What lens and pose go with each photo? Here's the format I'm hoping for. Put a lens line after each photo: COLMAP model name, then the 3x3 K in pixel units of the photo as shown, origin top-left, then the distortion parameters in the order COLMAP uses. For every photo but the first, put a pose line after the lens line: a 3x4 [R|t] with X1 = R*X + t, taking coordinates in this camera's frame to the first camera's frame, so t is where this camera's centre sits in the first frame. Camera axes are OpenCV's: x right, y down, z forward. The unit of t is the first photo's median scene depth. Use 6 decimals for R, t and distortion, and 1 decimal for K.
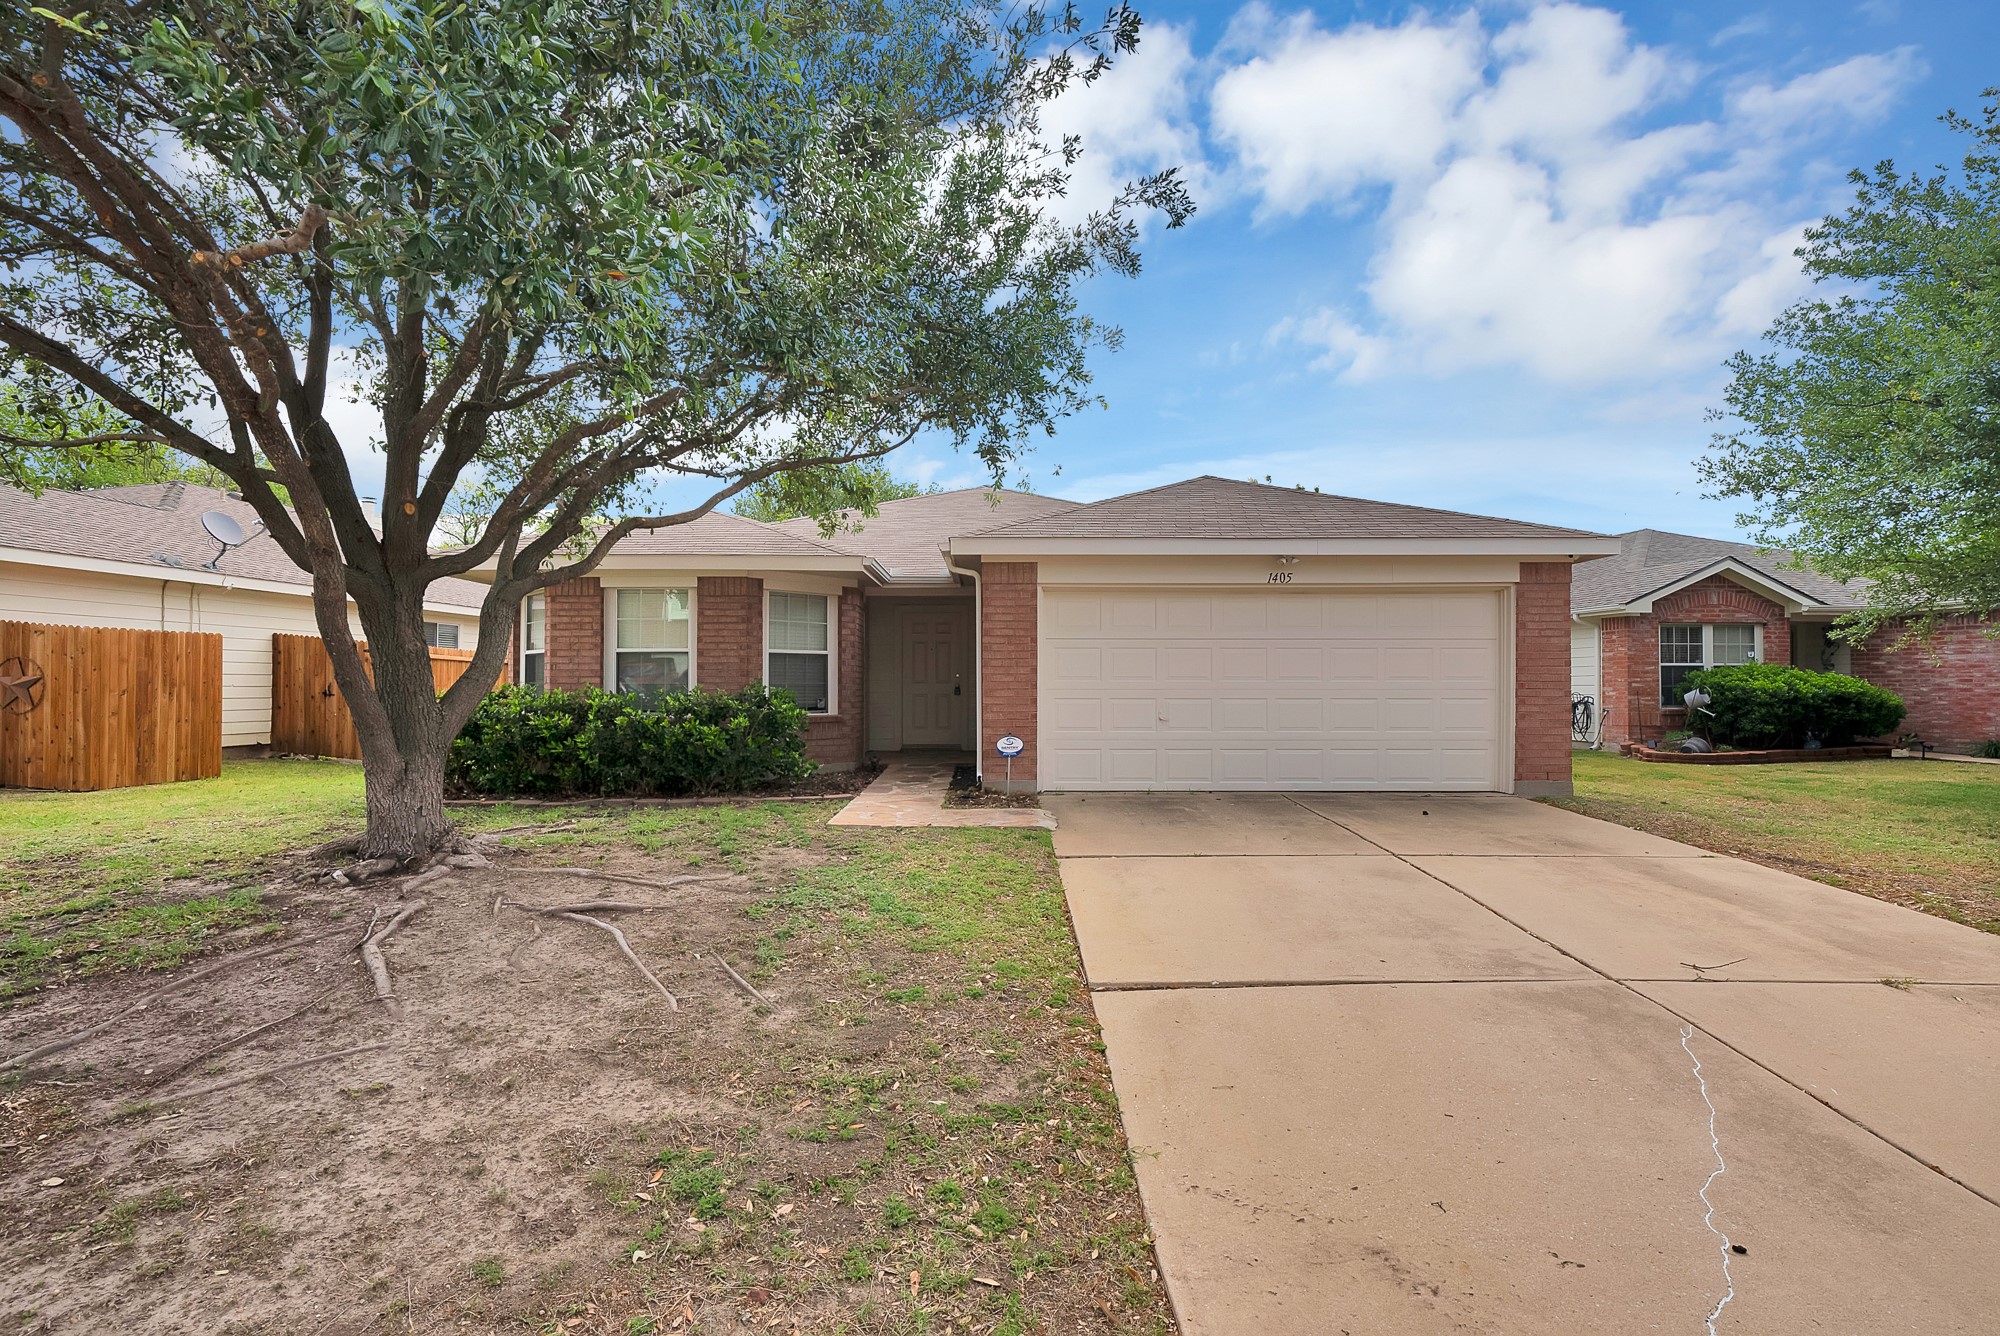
lens RADIAL K [[883.1, 0, 1000.0], [0, 883.1, 668.0], [0, 0, 1]] dist [-0.000137, -0.000039]
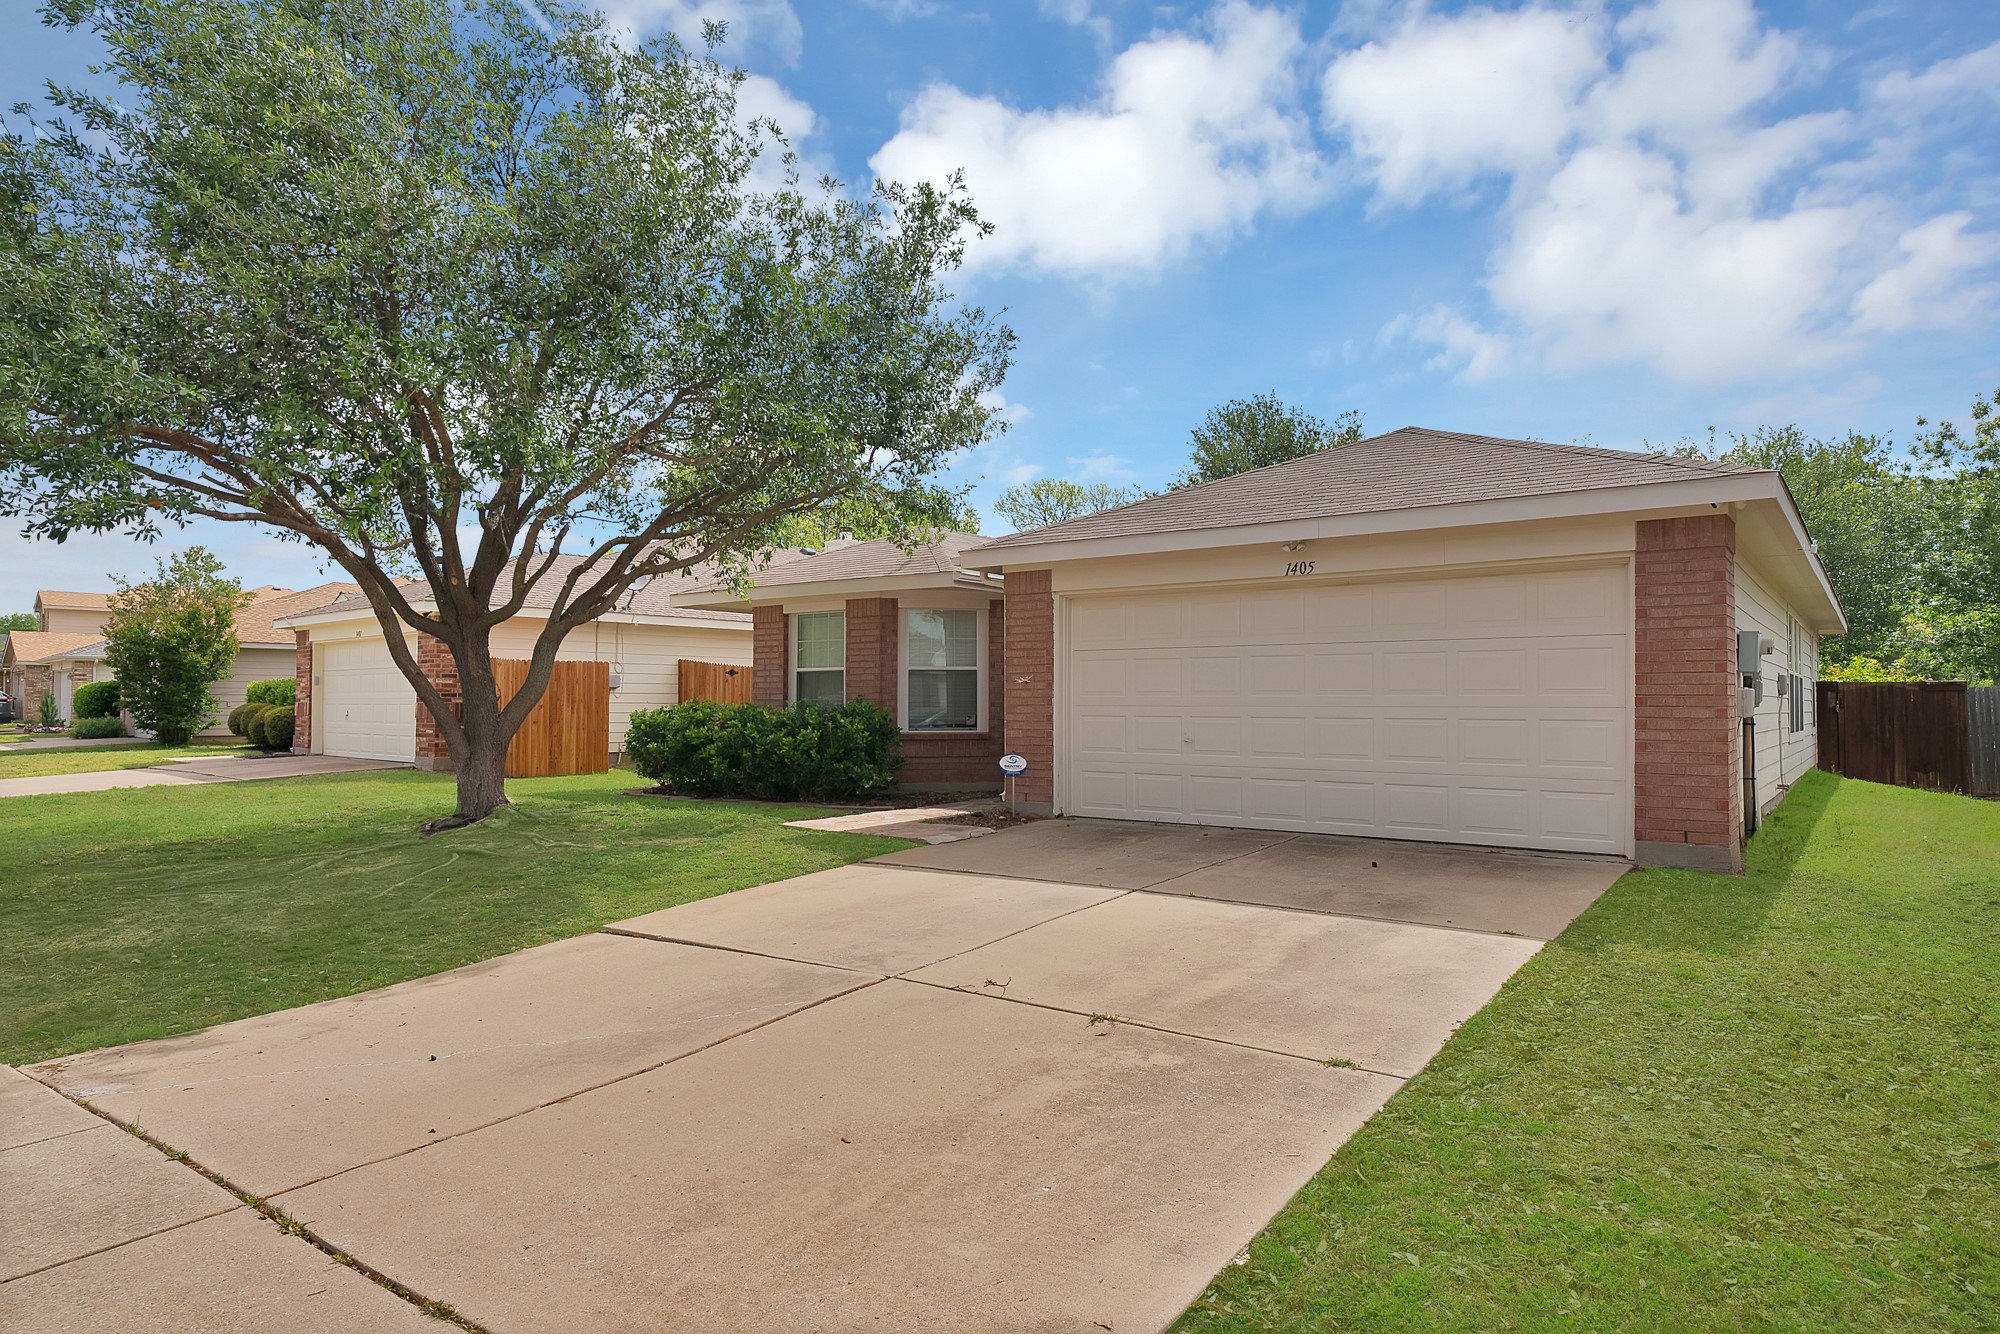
lens RADIAL K [[1161.2, 0, 1000.0], [0, 1161.2, 667.0], [0, 0, 1]] dist [0.000954, 0.000102]
pose [[0.805121, -0.017984, -0.592838, 0.720390], [0.010652, 0.999817, -0.015864, 0.002305], [0.593015, 0.006457, 0.805166, -0.016566]]
